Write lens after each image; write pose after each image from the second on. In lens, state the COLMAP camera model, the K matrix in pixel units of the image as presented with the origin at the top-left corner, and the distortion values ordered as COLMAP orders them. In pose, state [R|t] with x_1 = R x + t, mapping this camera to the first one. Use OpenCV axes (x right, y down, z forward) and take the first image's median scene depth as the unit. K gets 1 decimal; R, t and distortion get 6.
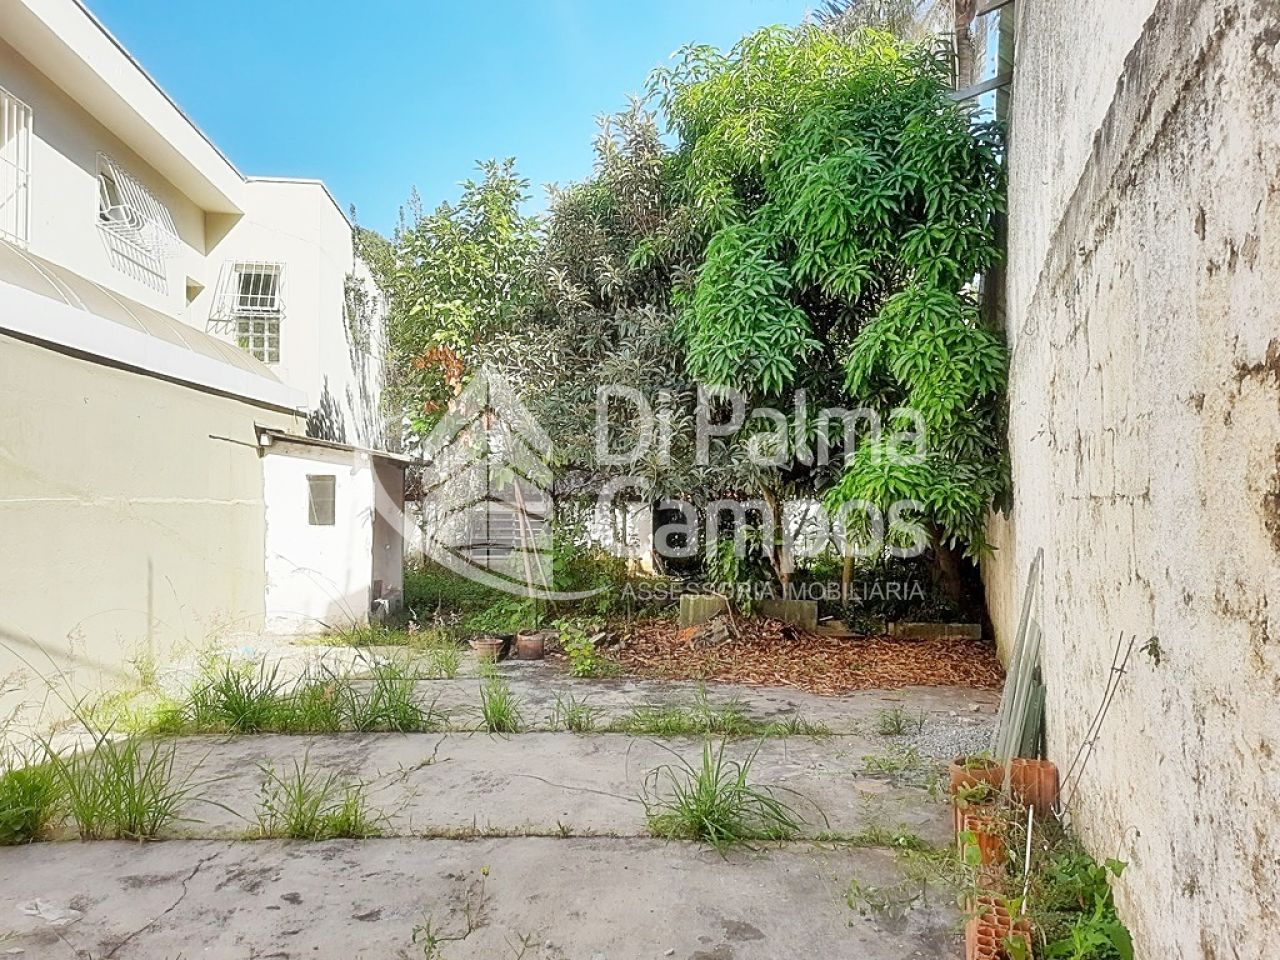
lens RADIAL K [[920.8, 0, 635.1], [0, 920.8, 490.9], [0, 0, 1]] dist [0.086625, -0.106498]
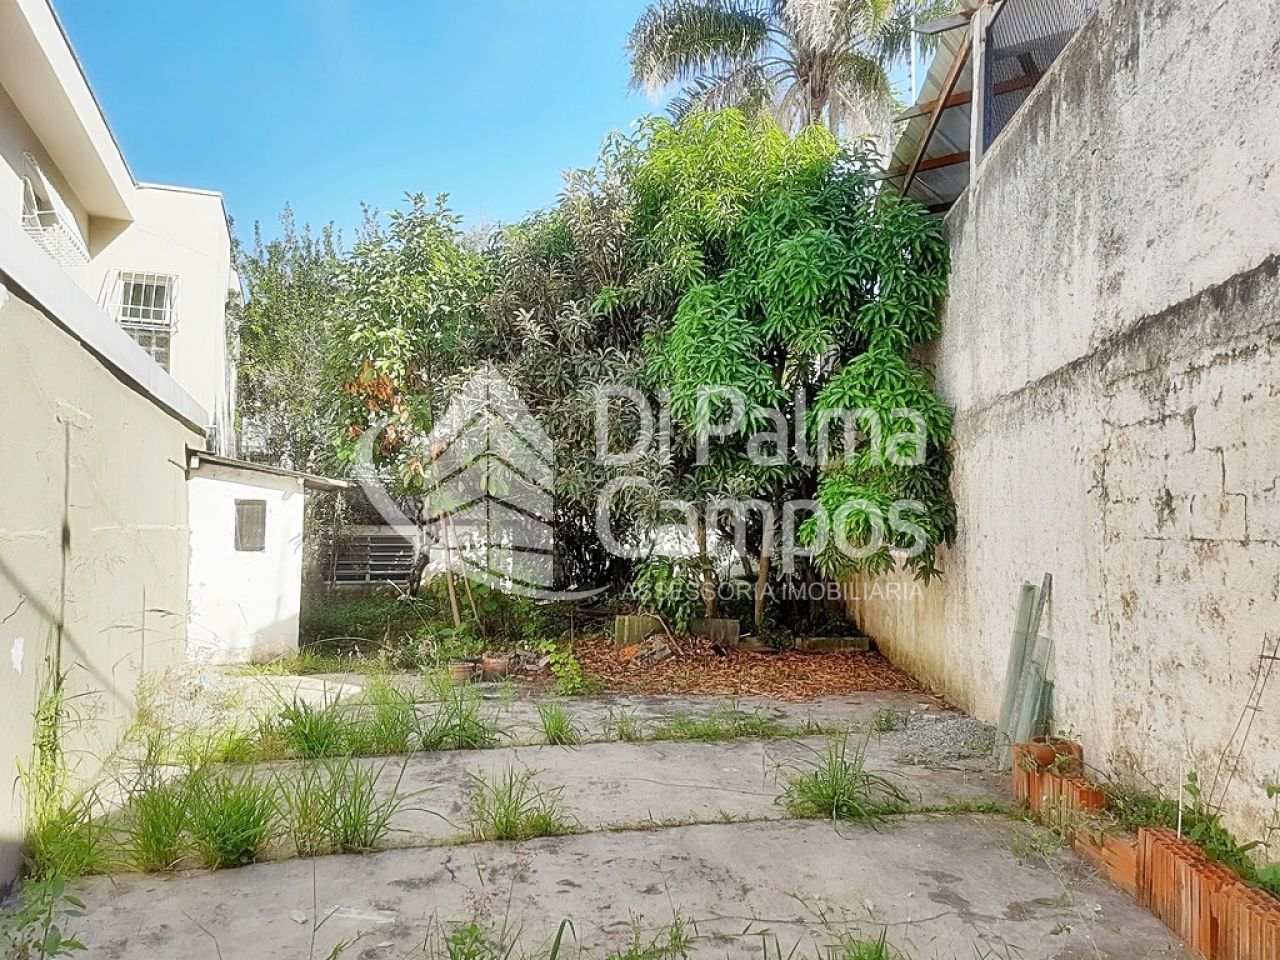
lens RADIAL K [[920.8, 0, 636.5], [0, 920.8, 487.9], [0, 0, 1]] dist [0.086625, -0.106498]
pose [[0.969343, 0.017746, 0.245071, -0.263601], [-0.011060, 0.999529, -0.028632, -0.008152], [-0.245464, 0.025044, 0.969082, -0.063992]]
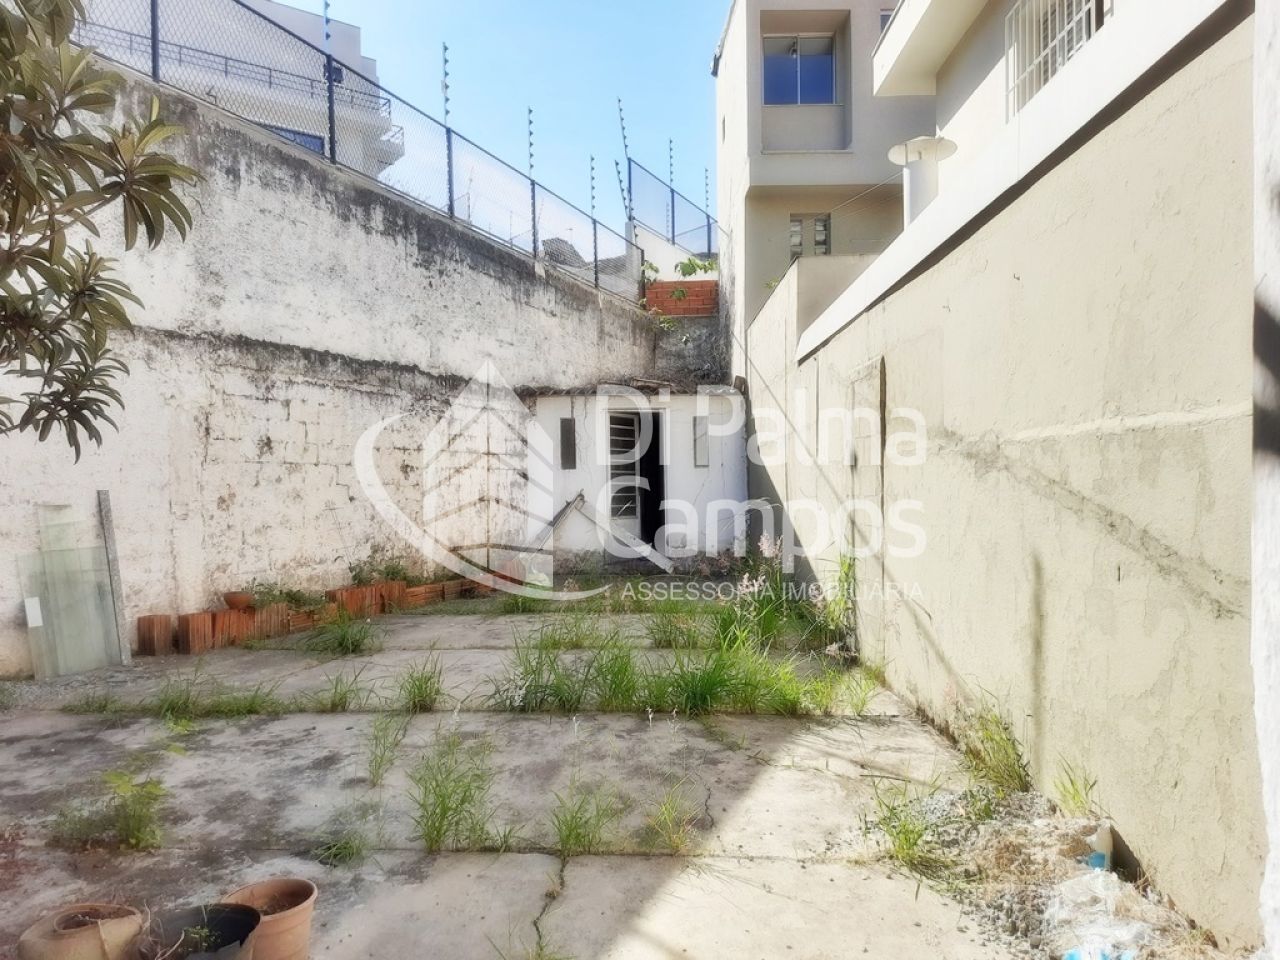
lens RADIAL K [[920.8, 0, 640.2], [0, 920.8, 483.1], [0, 0, 1]] dist [0.086625, -0.106498]
pose [[-0.993390, 0.001111, 0.114786, -0.370899], [0.000139, 0.999964, -0.008476, 0.037361], [-0.114792, -0.008404, -0.993354, 1.473859]]
